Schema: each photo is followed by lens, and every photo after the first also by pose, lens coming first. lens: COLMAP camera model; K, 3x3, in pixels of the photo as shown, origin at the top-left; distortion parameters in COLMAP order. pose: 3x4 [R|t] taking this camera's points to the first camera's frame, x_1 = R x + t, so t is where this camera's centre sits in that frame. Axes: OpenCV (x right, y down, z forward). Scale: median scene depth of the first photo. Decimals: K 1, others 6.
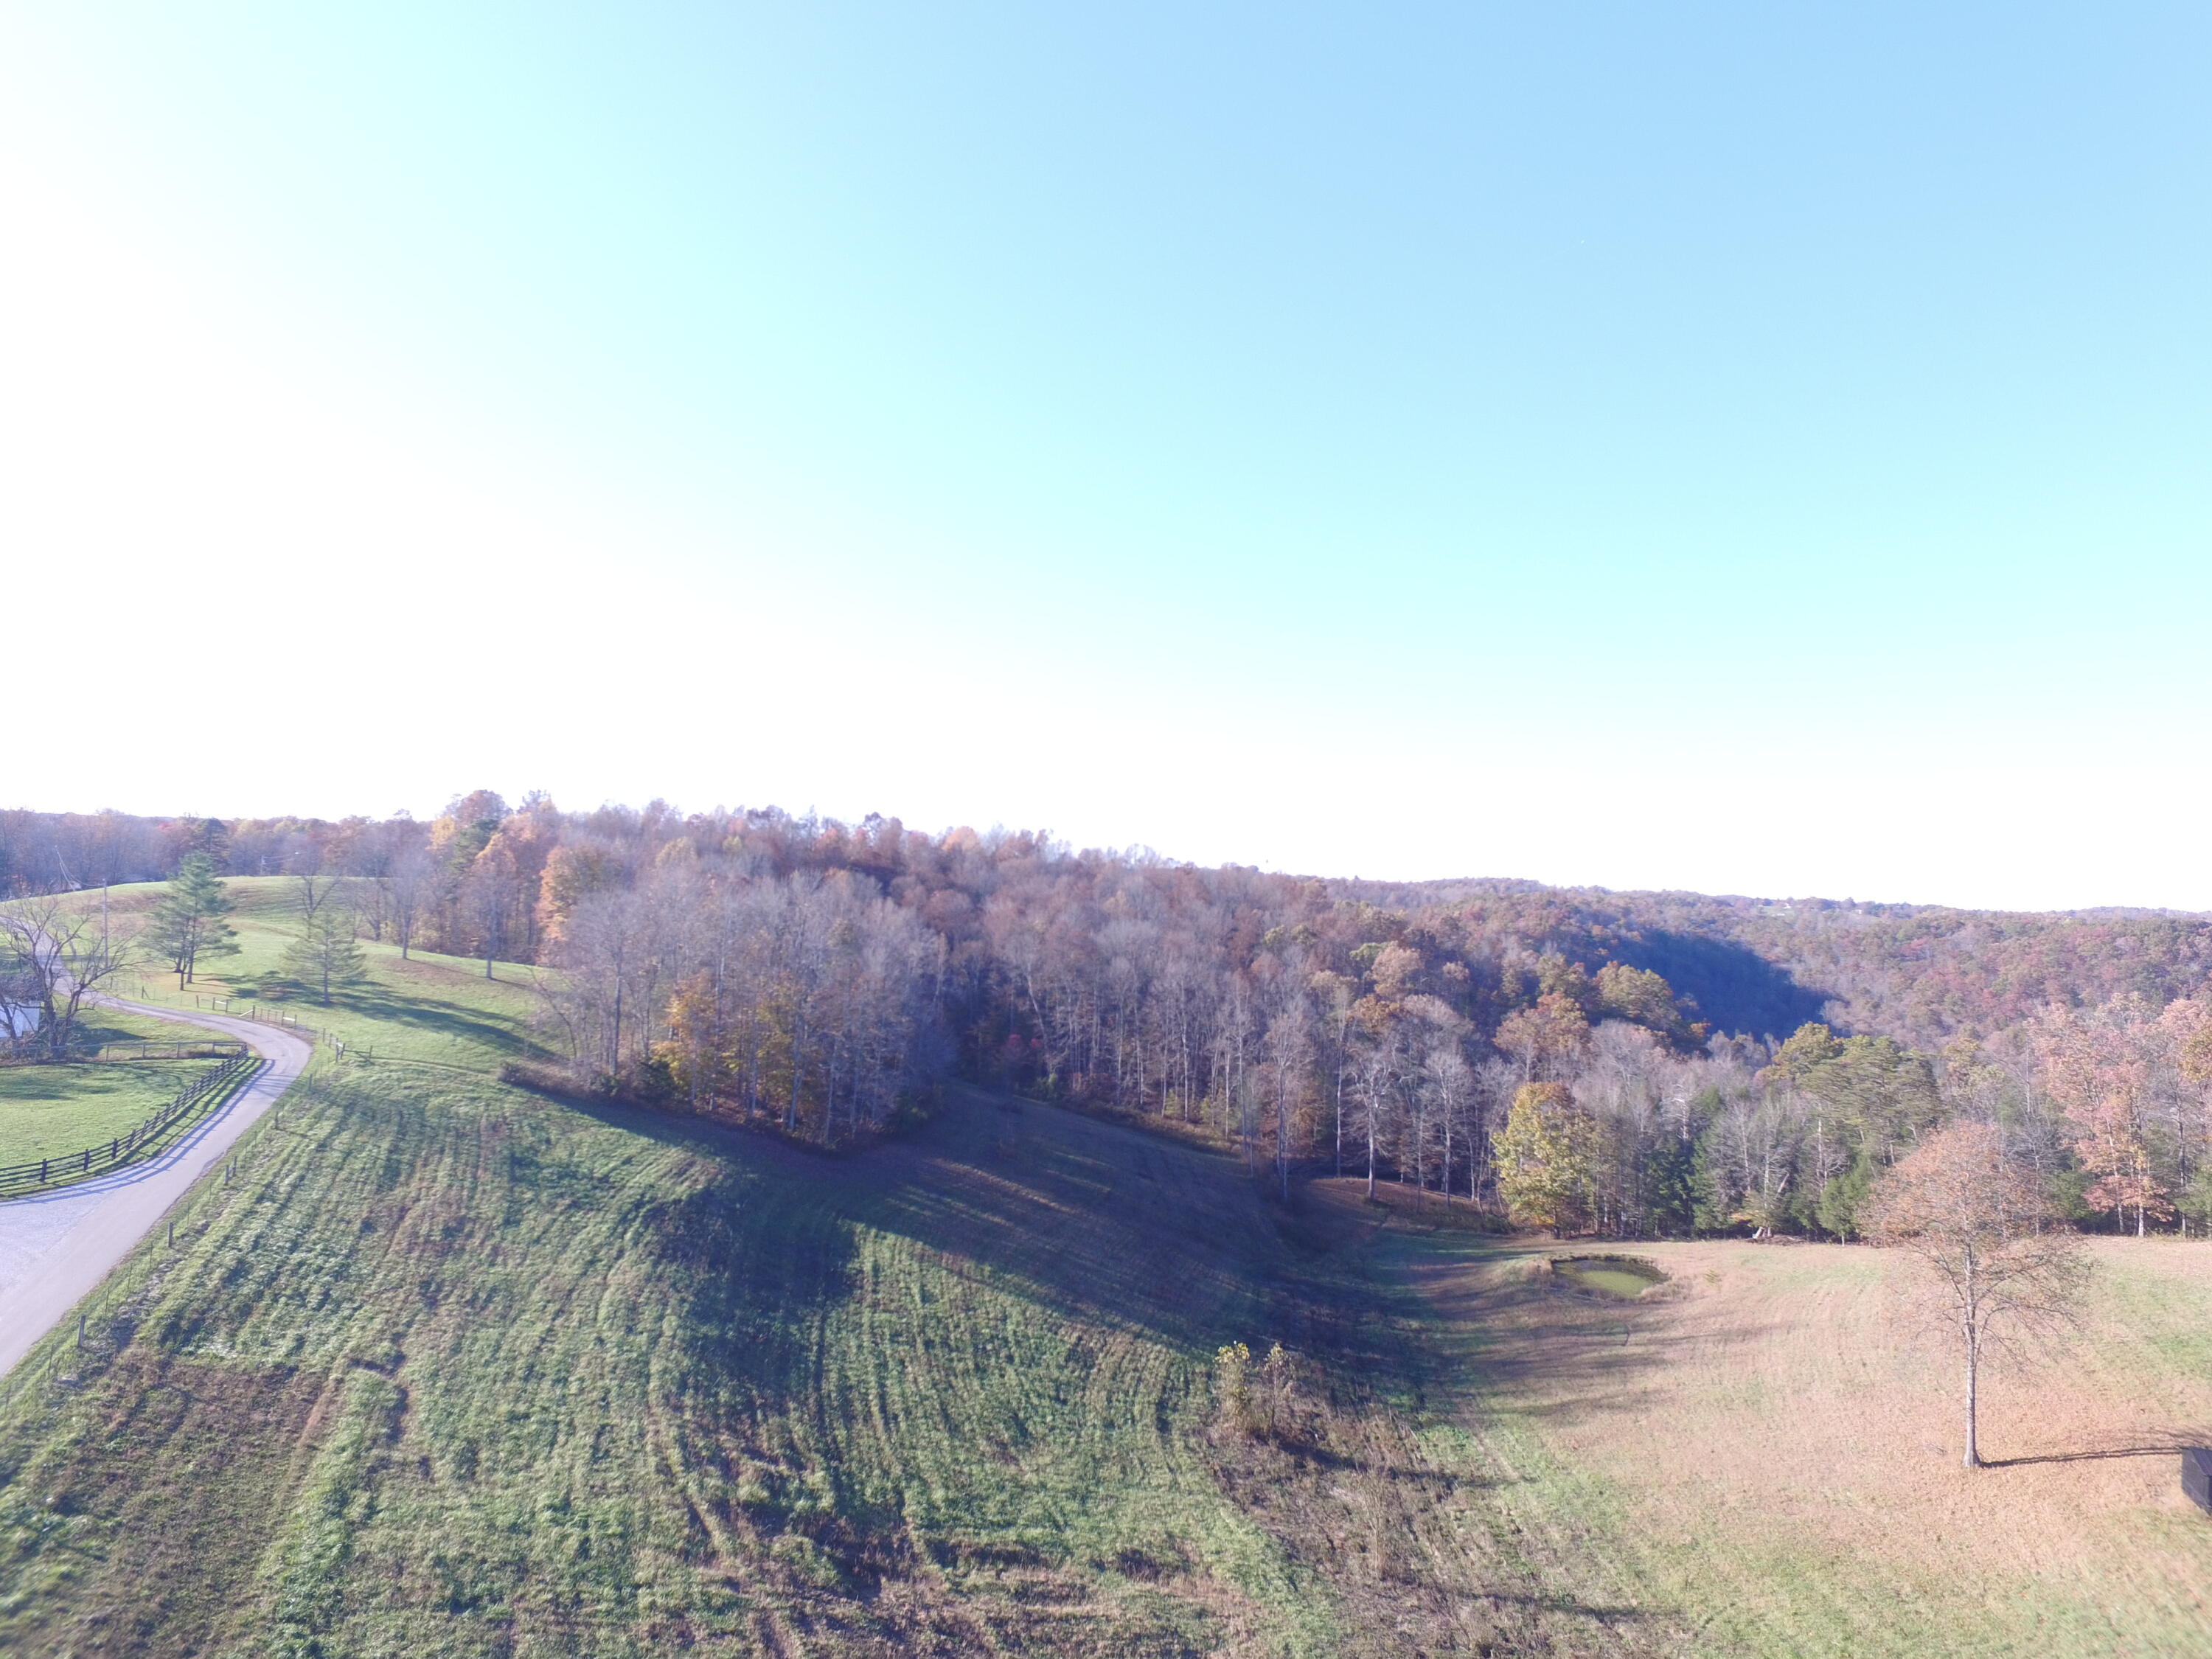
lens RADIAL K [[1278.2, 0, 1108.8], [0, 1278.2, 830.0], [0, 0, 1]] dist [-0.012819, 0.015290]
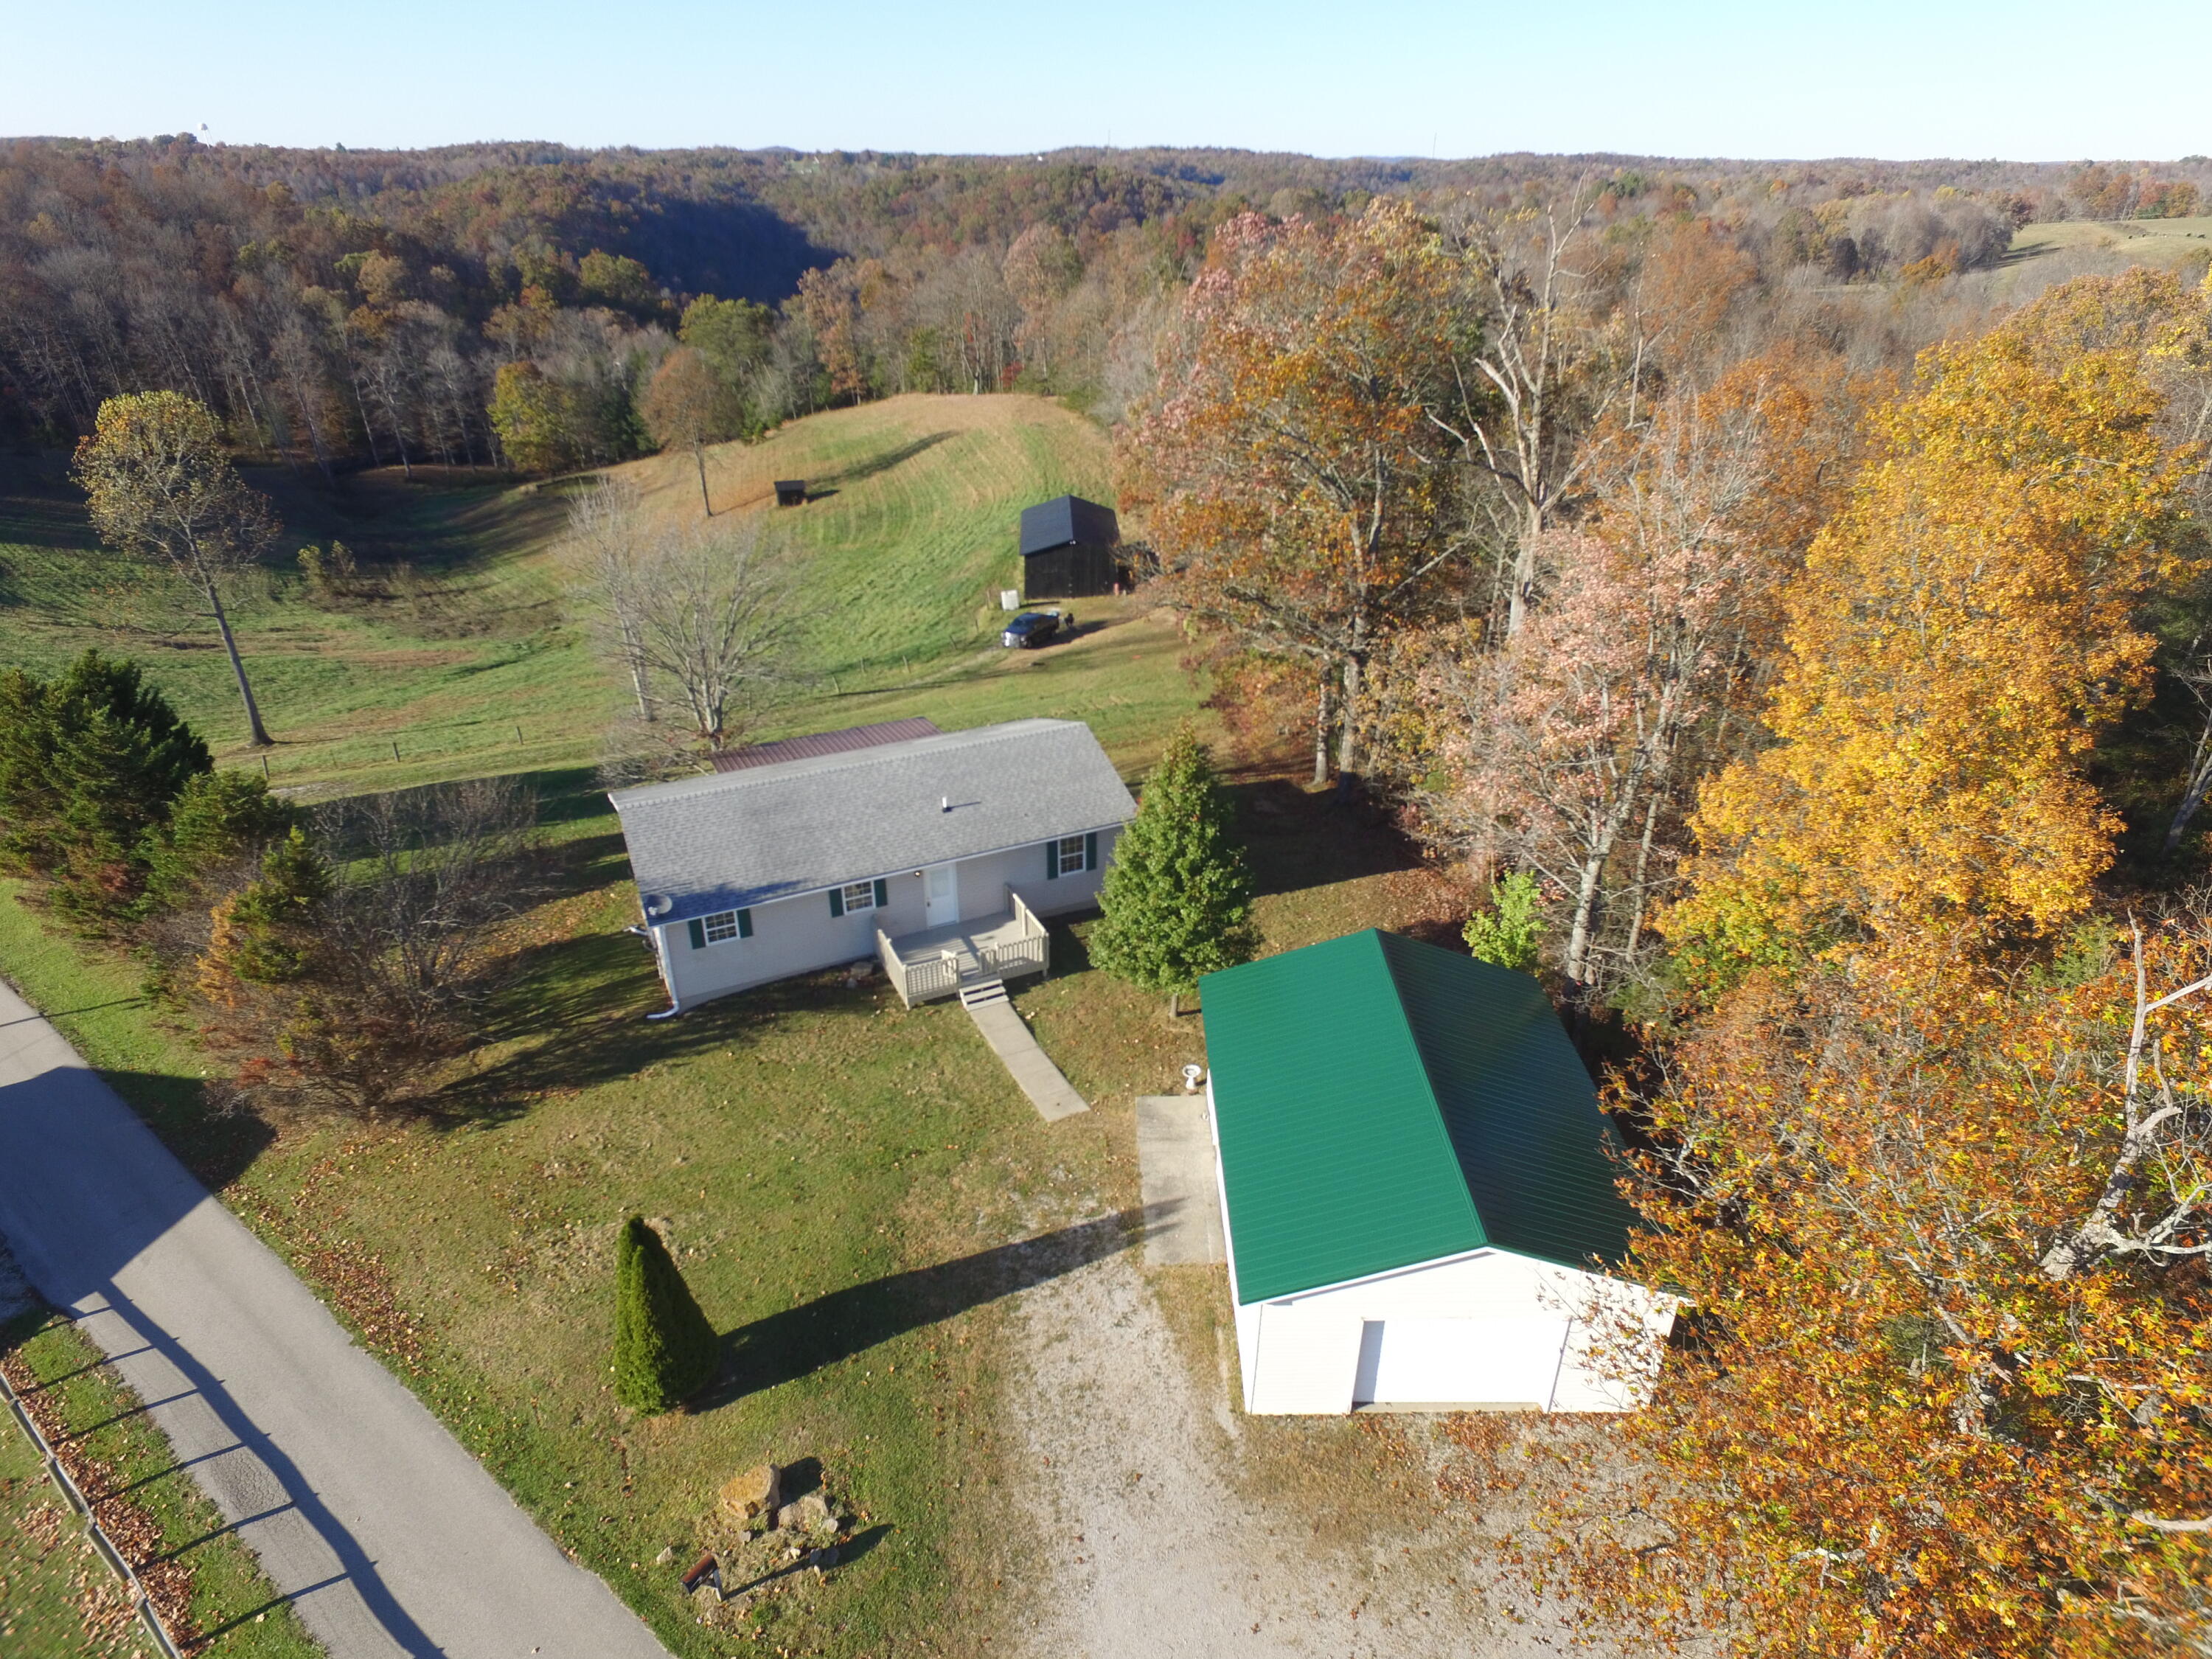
lens RADIAL K [[1278.2, 0, 1111.1], [0, 1278.2, 820.3], [0, 0, 1]] dist [-0.012819, 0.015290]
pose [[0.777053, -0.326988, 0.537836, -0.042756], [0.008275, 0.859707, 0.510720, -0.056328], [-0.629381, -0.392406, 0.670744, -0.398029]]
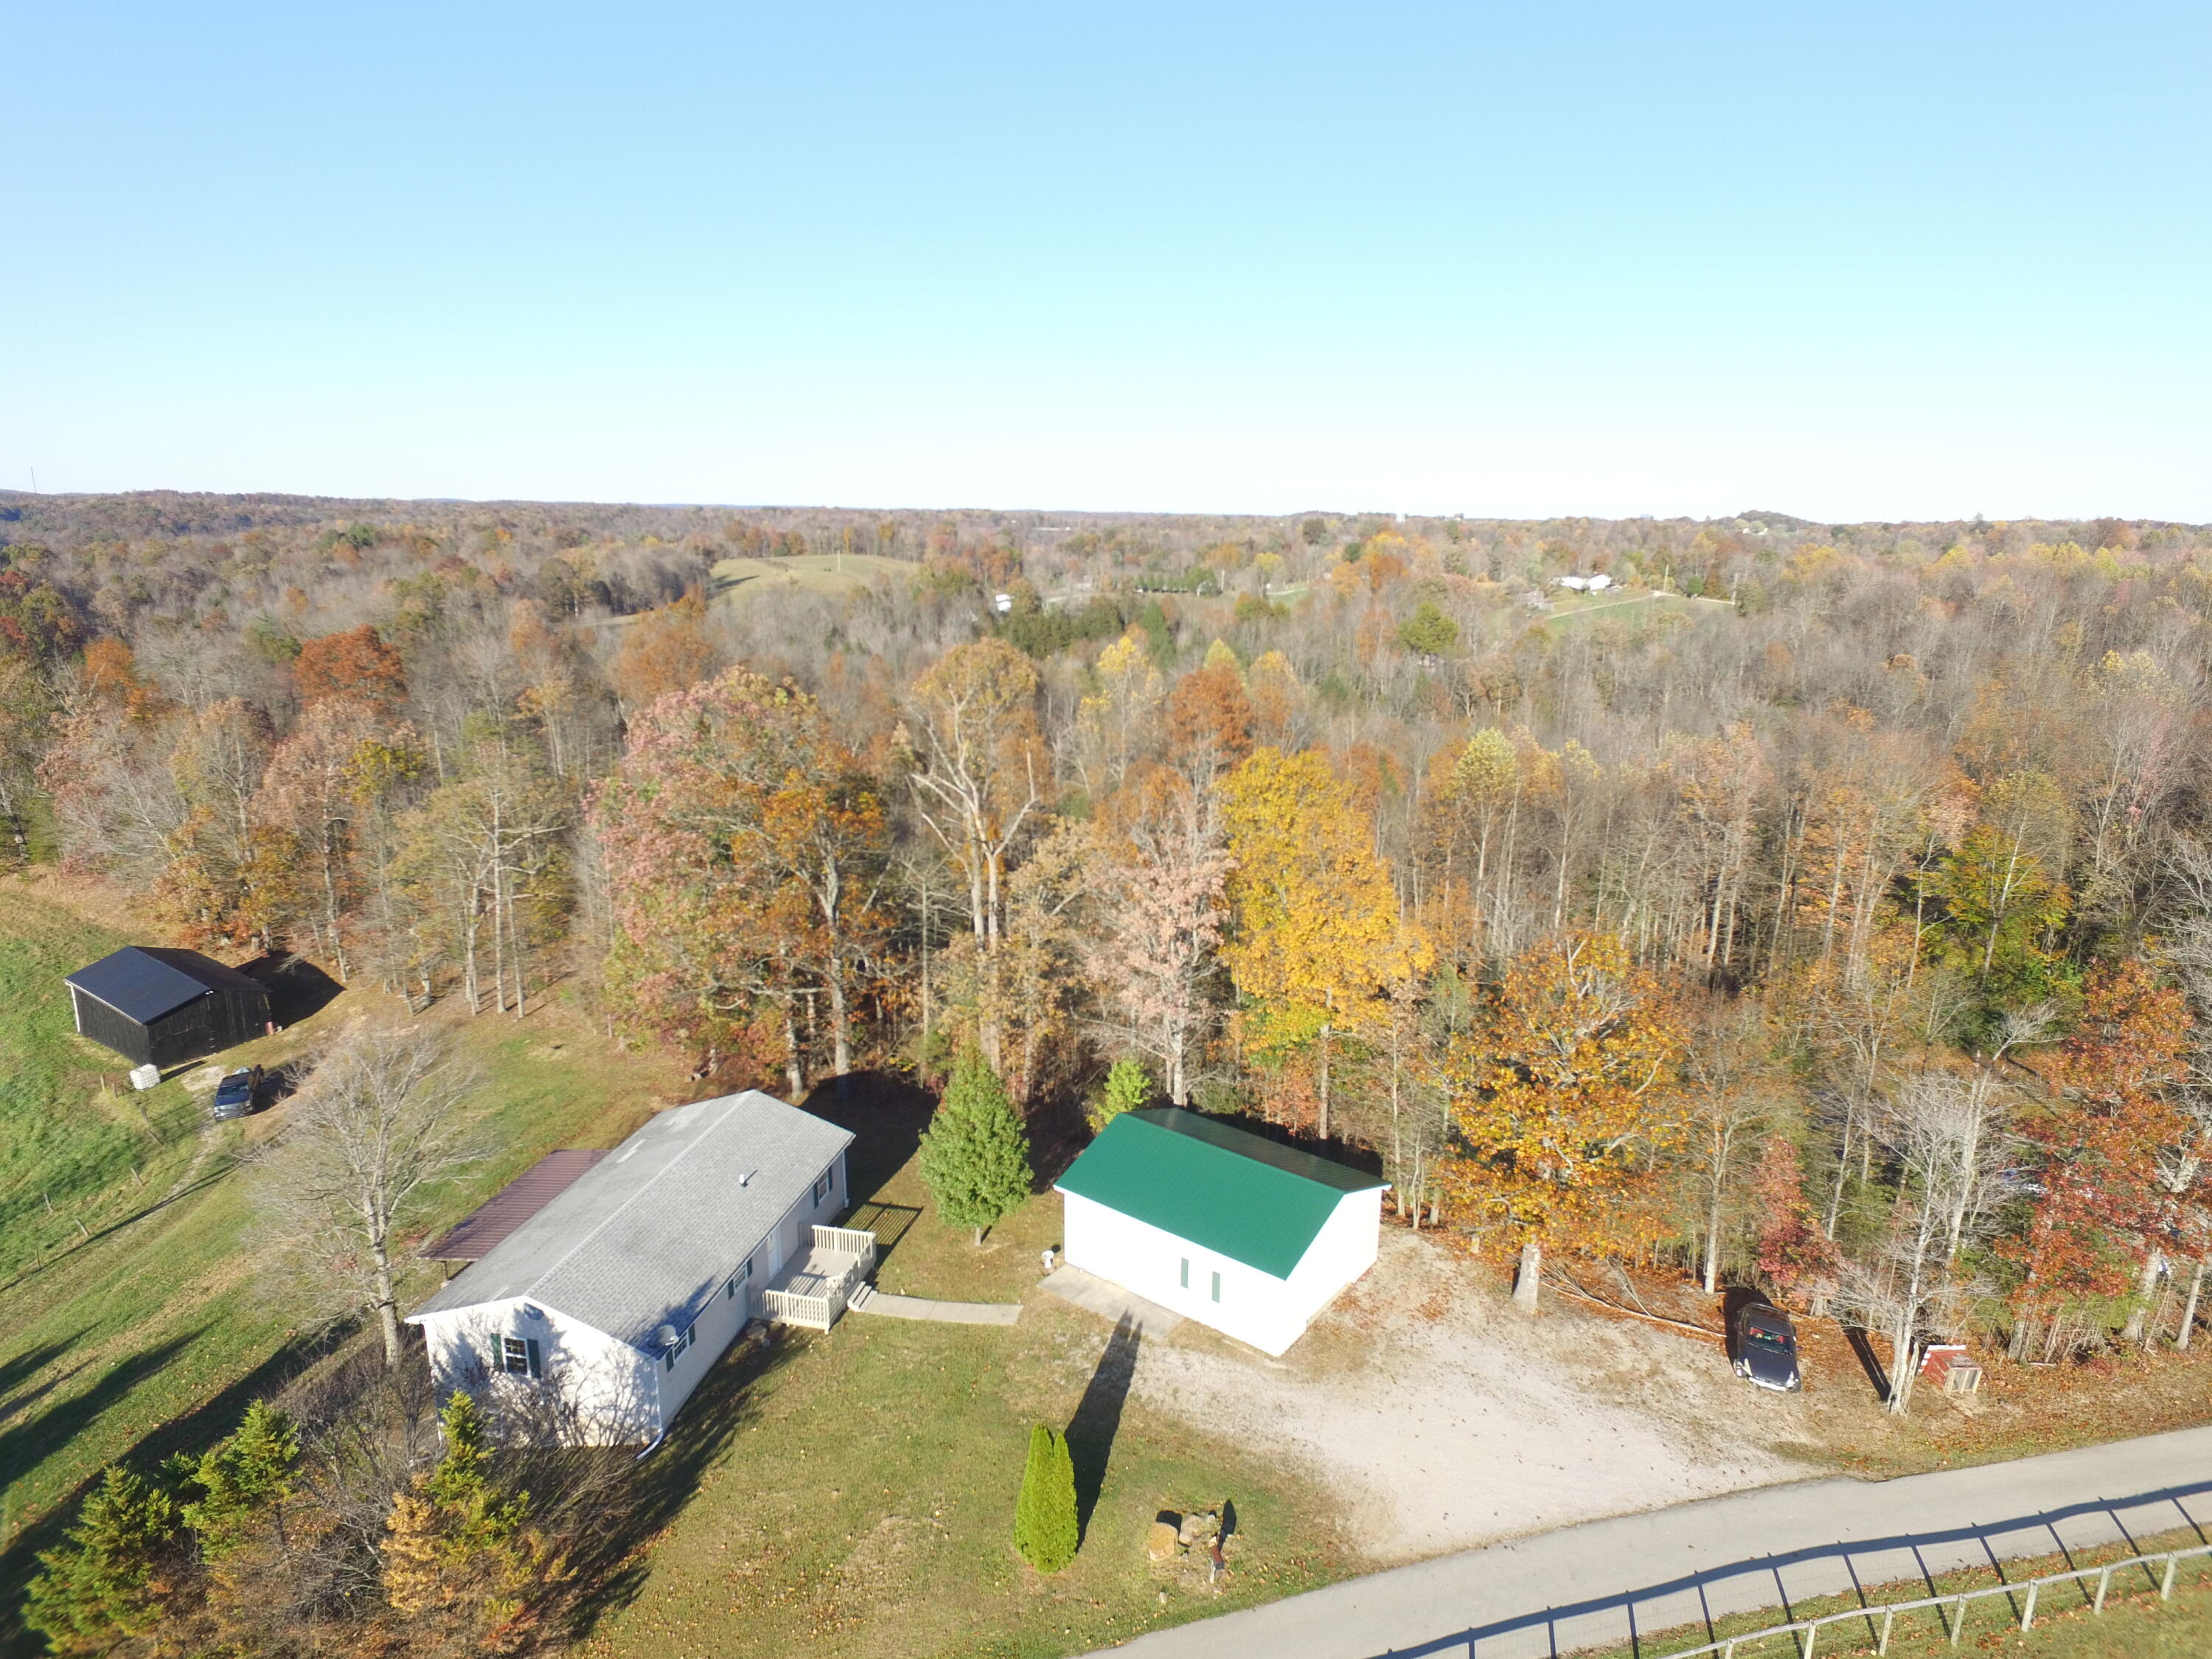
lens RADIAL K [[1278.2, 0, 1114.0], [0, 1278.2, 835.1], [0, 0, 1]] dist [-0.012819, 0.015290]
pose [[-0.019173, -0.291061, 0.956512, -0.161463], [-0.052770, 0.955649, 0.289741, -0.091689], [-0.998423, -0.044920, -0.033682, -0.313235]]
